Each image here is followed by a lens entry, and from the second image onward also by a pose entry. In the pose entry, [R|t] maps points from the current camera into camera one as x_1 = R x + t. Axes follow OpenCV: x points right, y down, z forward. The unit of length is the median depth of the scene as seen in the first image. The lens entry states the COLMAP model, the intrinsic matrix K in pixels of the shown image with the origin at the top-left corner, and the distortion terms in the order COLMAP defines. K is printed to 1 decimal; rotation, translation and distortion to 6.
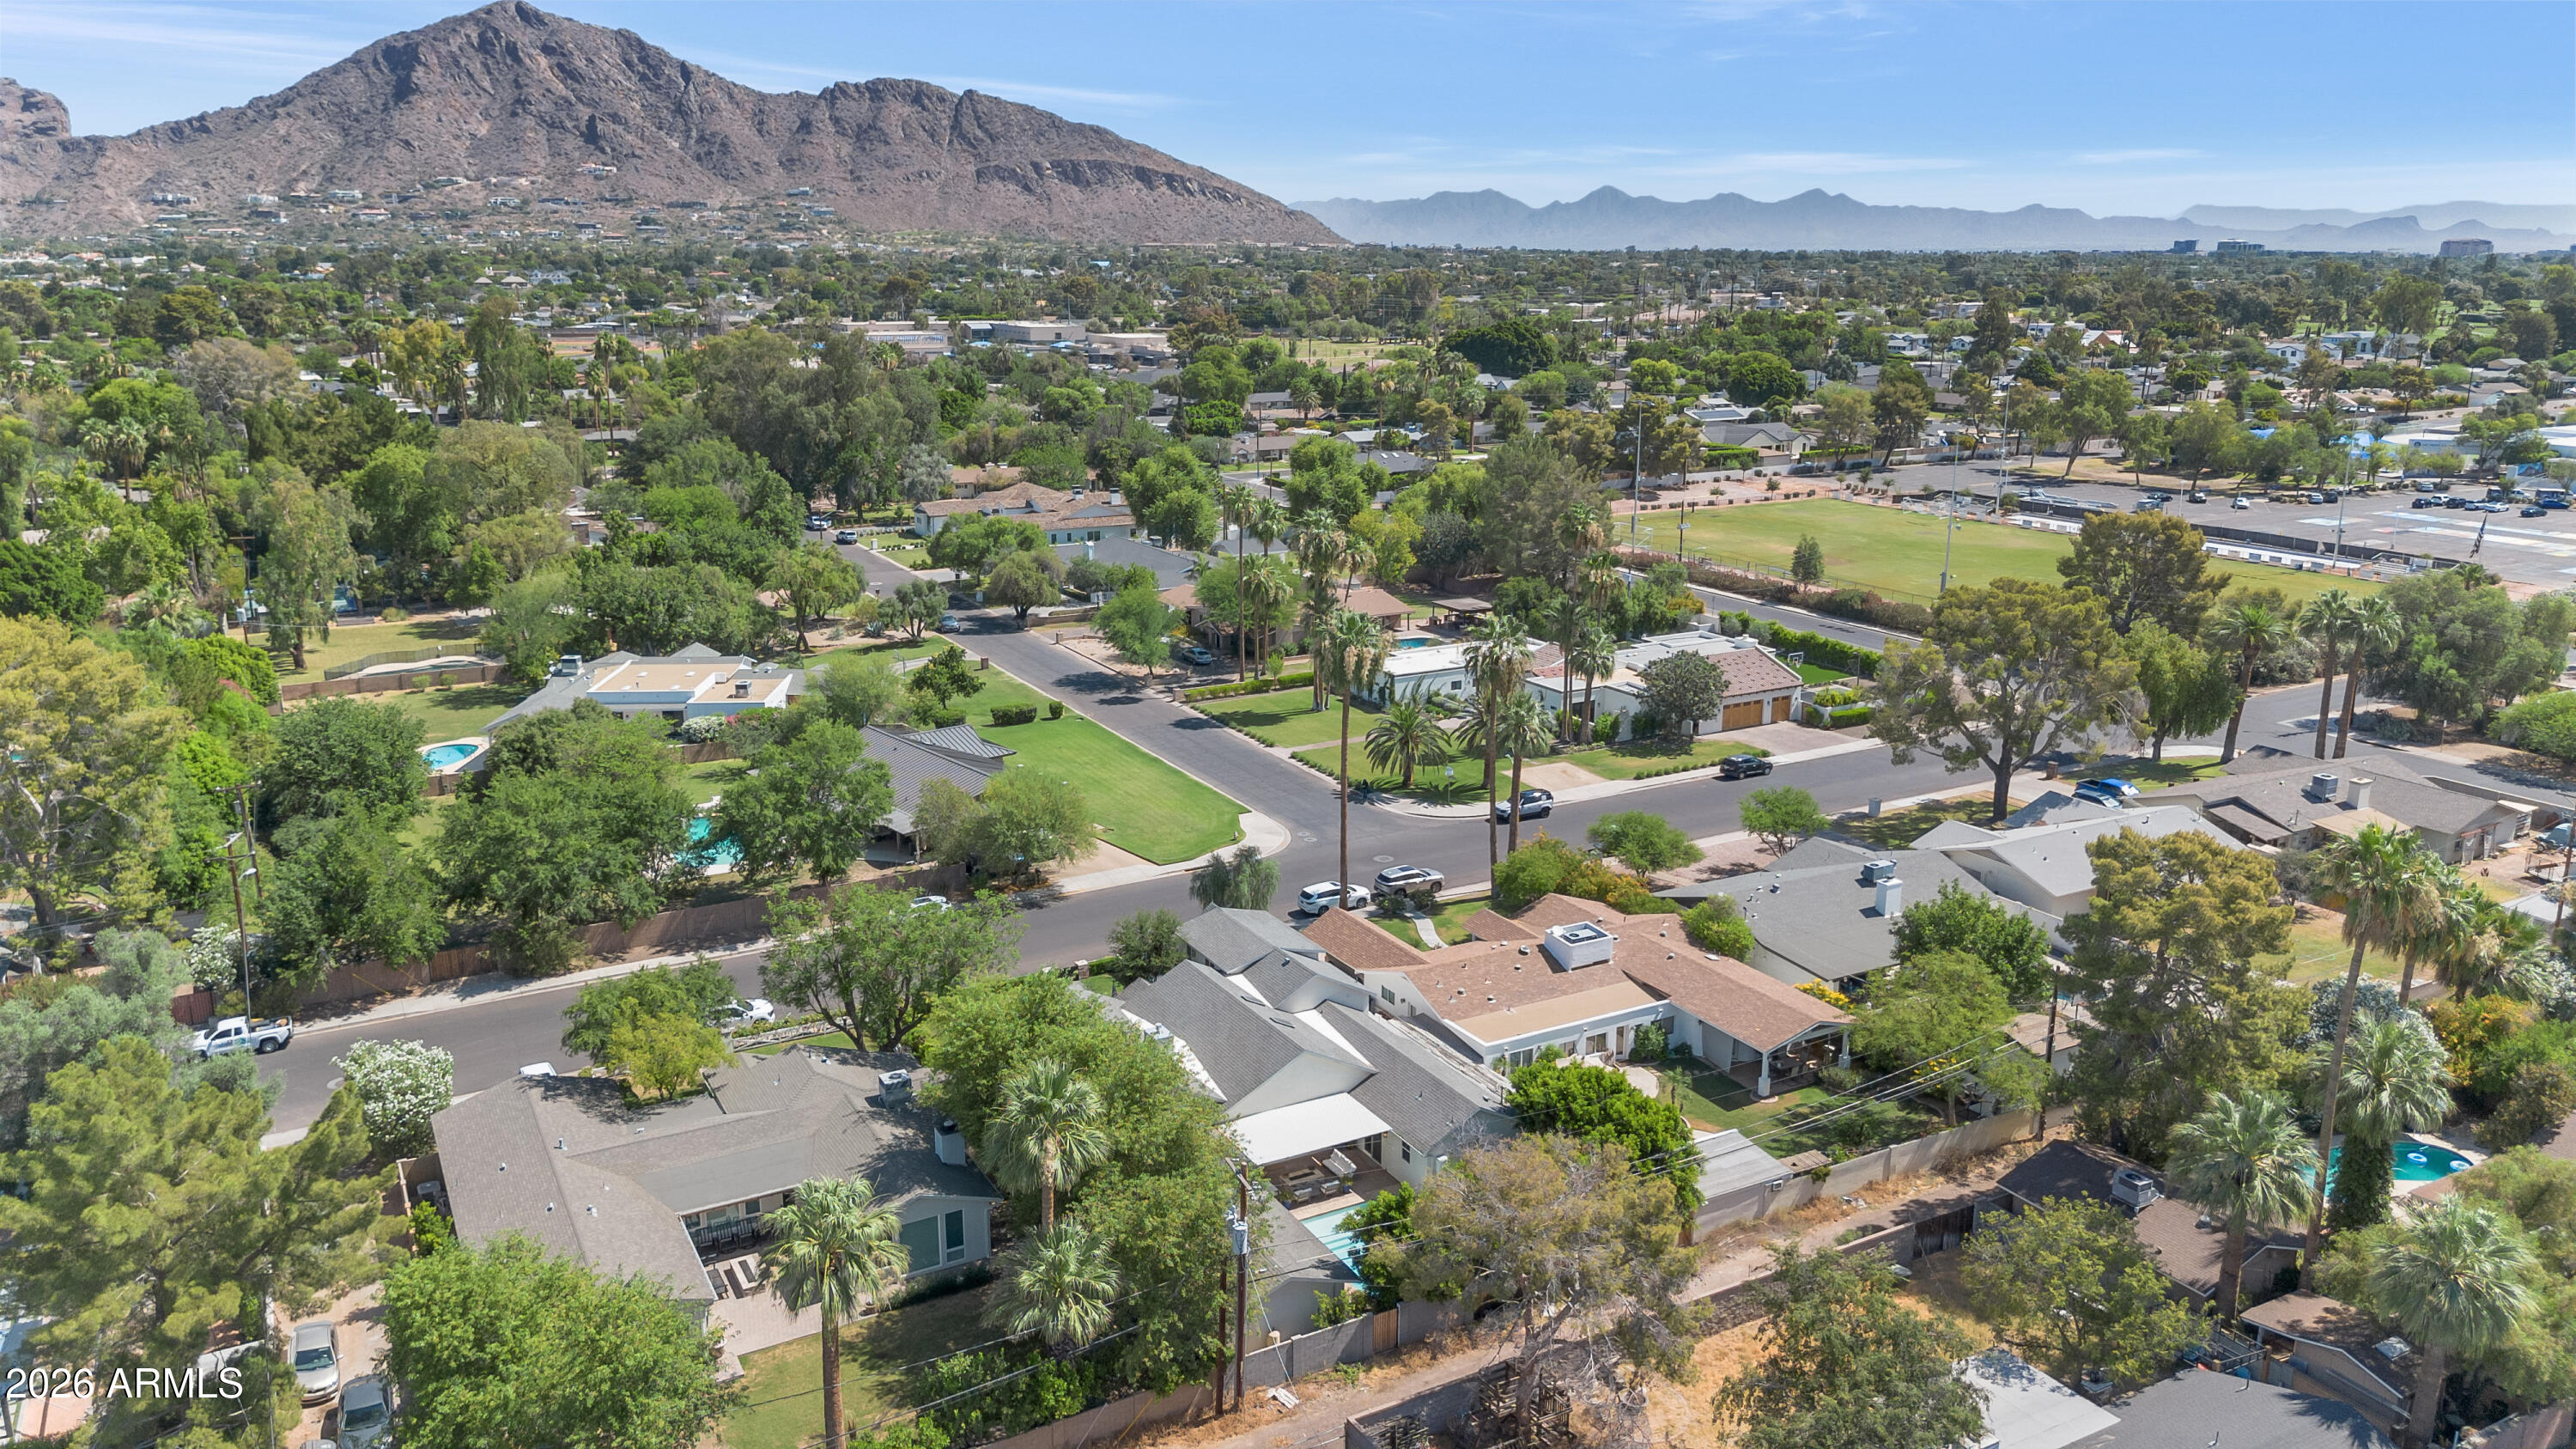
lens RADIAL K [[1816.1, 0, 1288.0], [0, 1816.1, 724.5], [0, 0, 1]] dist [0.059157, -0.061863]
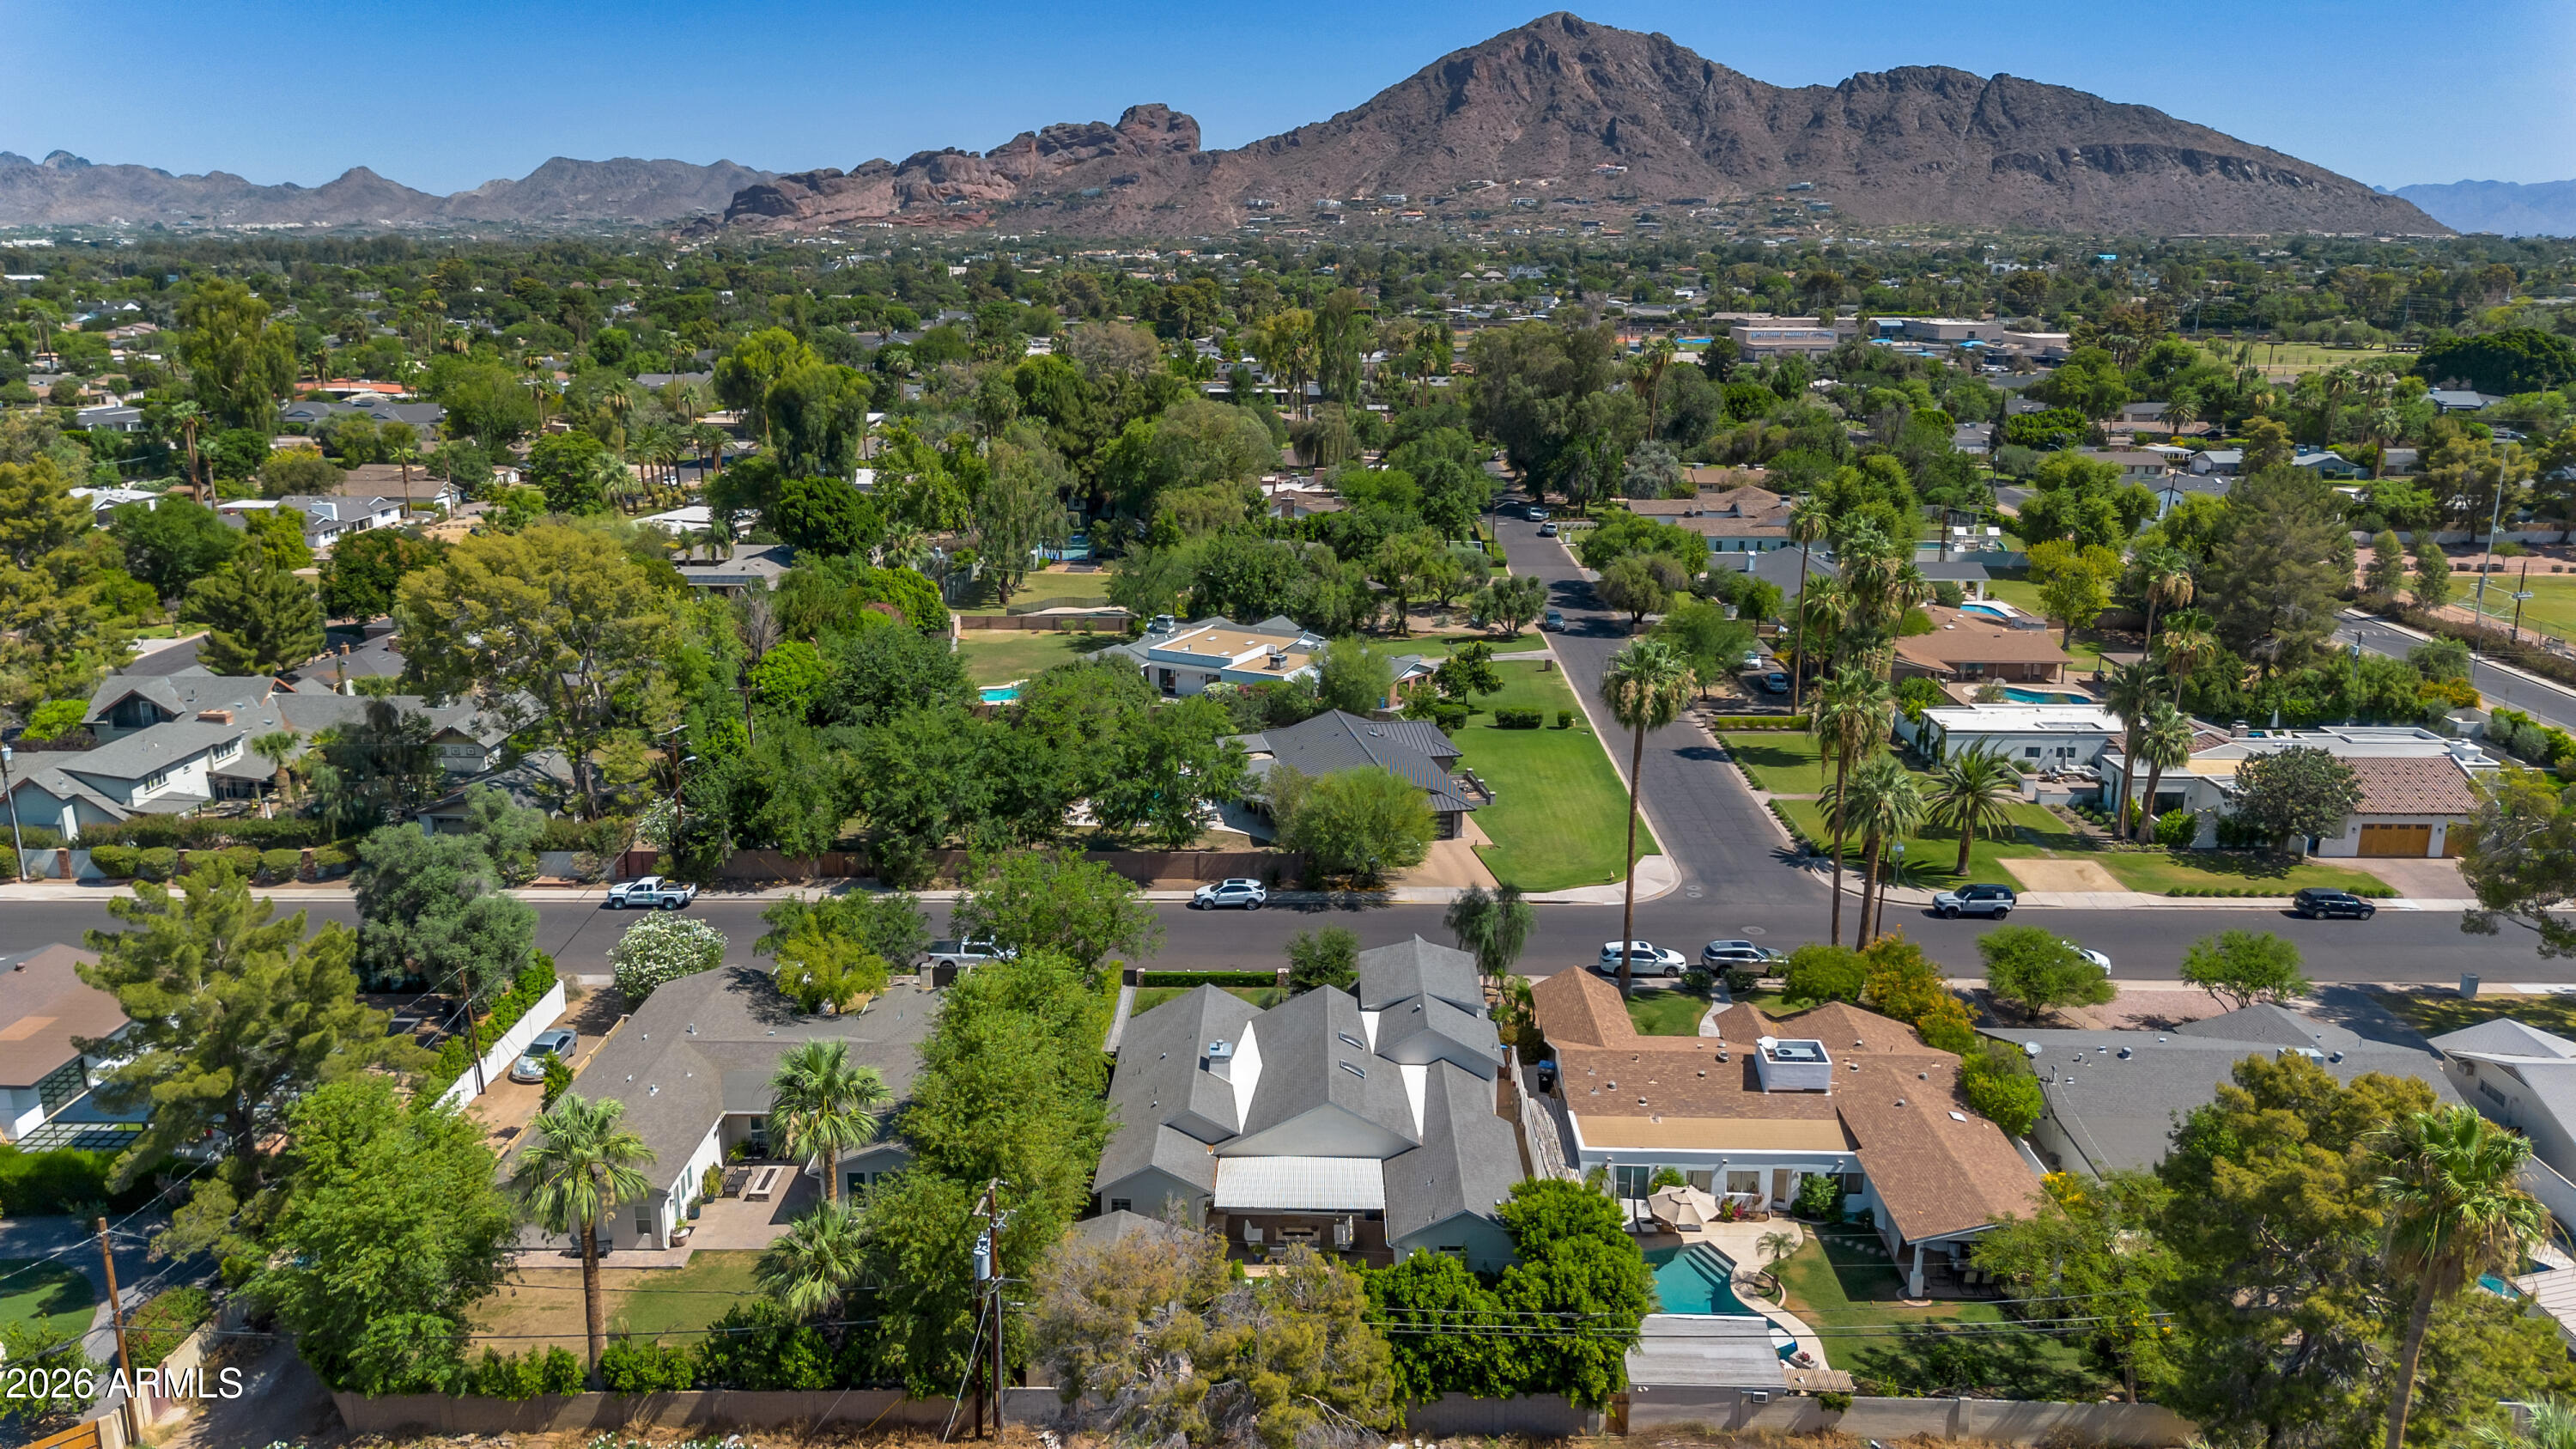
lens RADIAL K [[1816.1, 0, 1288.0], [0, 1816.1, 724.5], [0, 0, 1]] dist [0.059157, -0.061863]
pose [[0.865489, 0.129475, -0.483906, 0.165290], [-0.128294, 0.991093, 0.035718, -0.016583], [0.484220, 0.031168, 0.874391, 0.069536]]
